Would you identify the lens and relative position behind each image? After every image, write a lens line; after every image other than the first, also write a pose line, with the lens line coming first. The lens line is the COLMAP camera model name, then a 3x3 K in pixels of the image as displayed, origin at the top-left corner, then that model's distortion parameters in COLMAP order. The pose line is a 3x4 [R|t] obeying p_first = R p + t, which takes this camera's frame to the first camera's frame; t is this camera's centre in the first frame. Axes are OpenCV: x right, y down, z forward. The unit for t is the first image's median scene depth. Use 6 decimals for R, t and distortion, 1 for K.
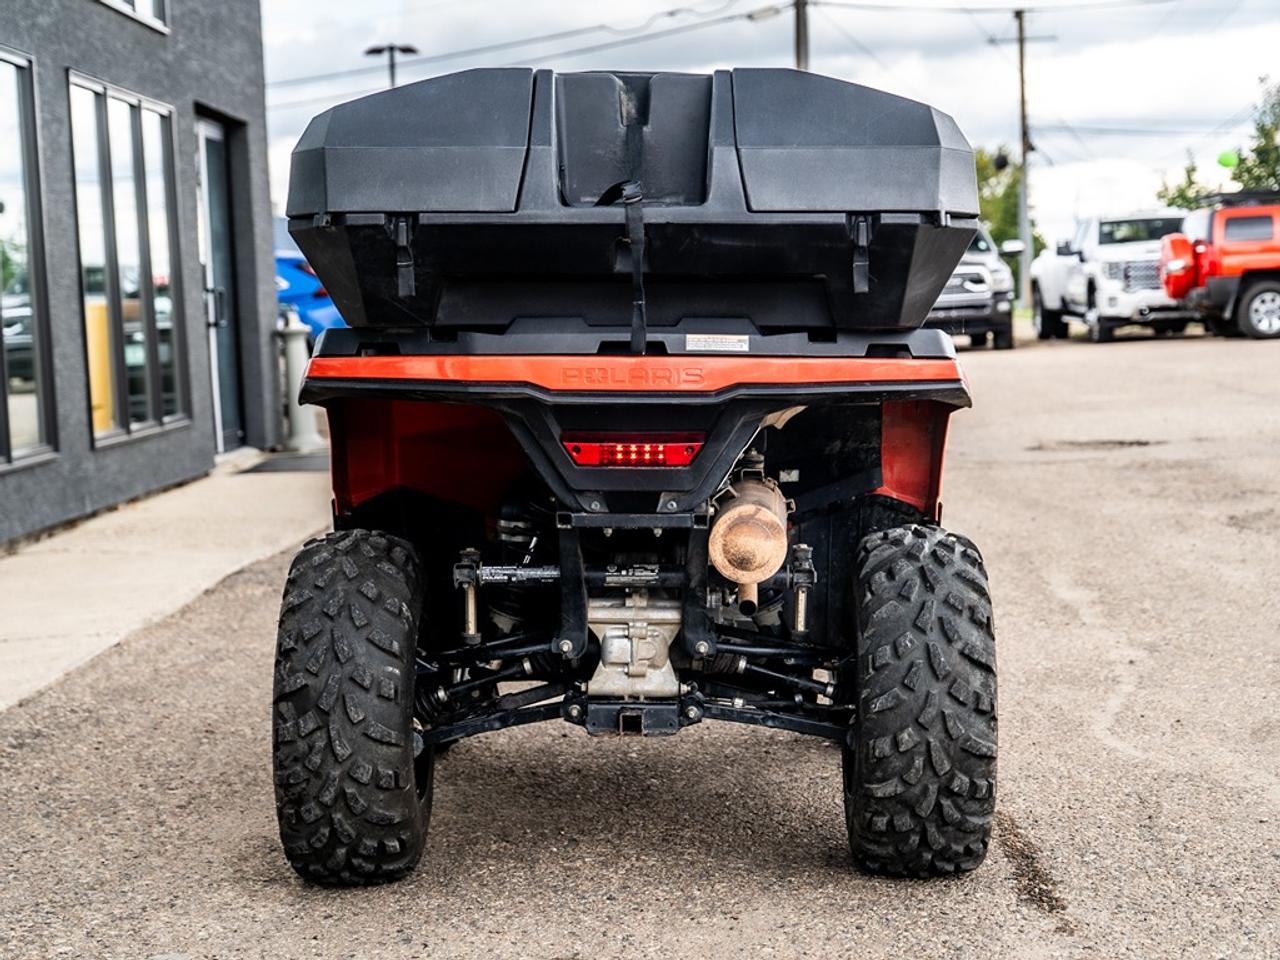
lens RADIAL K [[2553.0, 0, 637.2], [0, 2553.0, 502.6], [0, 0, 1]] dist [0.024410, -0.102790]
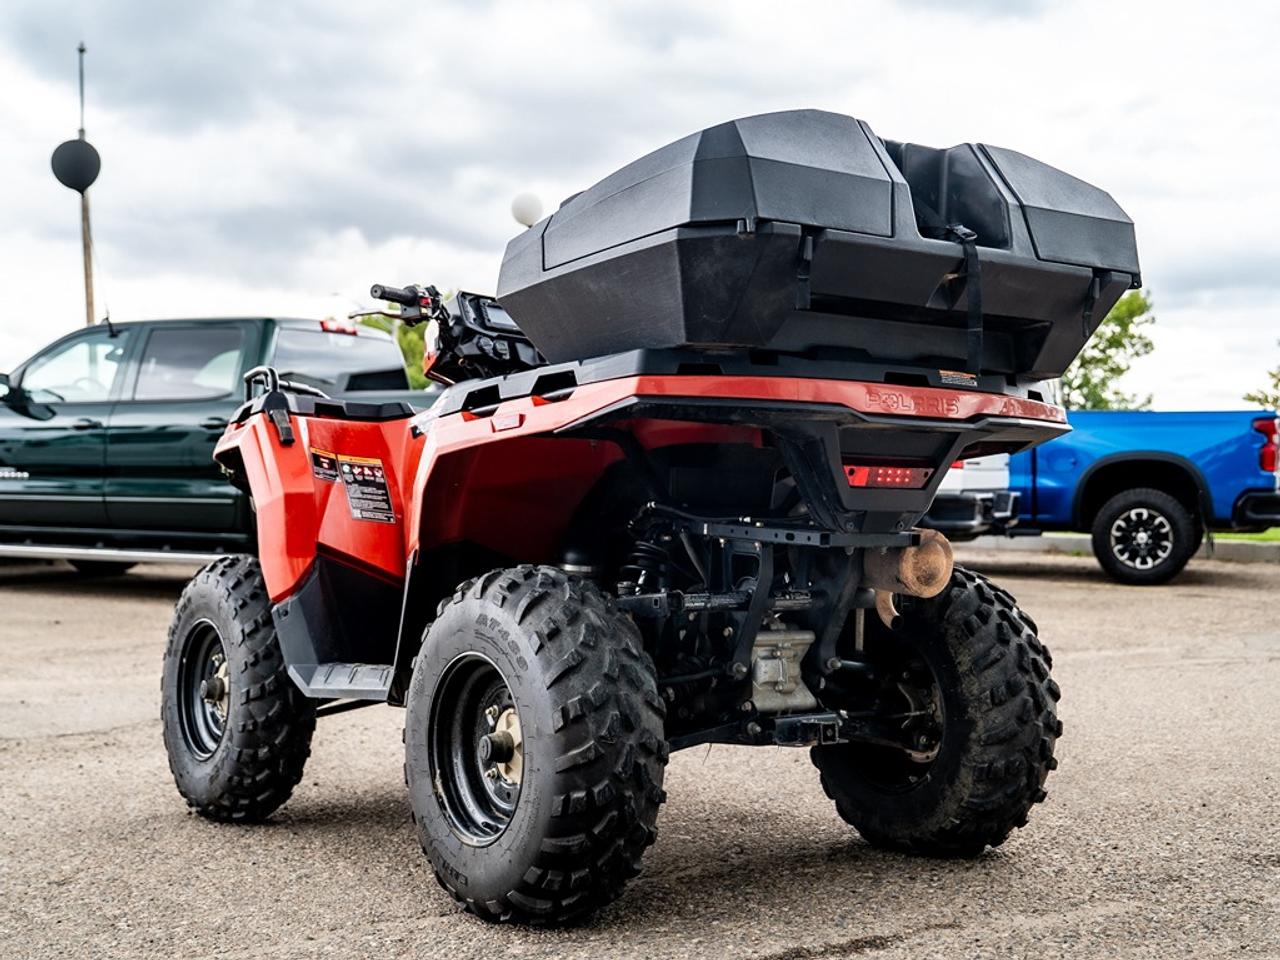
lens RADIAL K [[1653.1, 0, 640.0], [0, 1653.1, 480.0], [0, 0, 1]] dist [-0.007954, -0.009061]
pose [[0.805516, 0.020649, 0.592214, -0.491276], [0.046669, 0.994078, -0.098139, 0.045351], [-0.590733, 0.106690, 0.799782, 0.474002]]
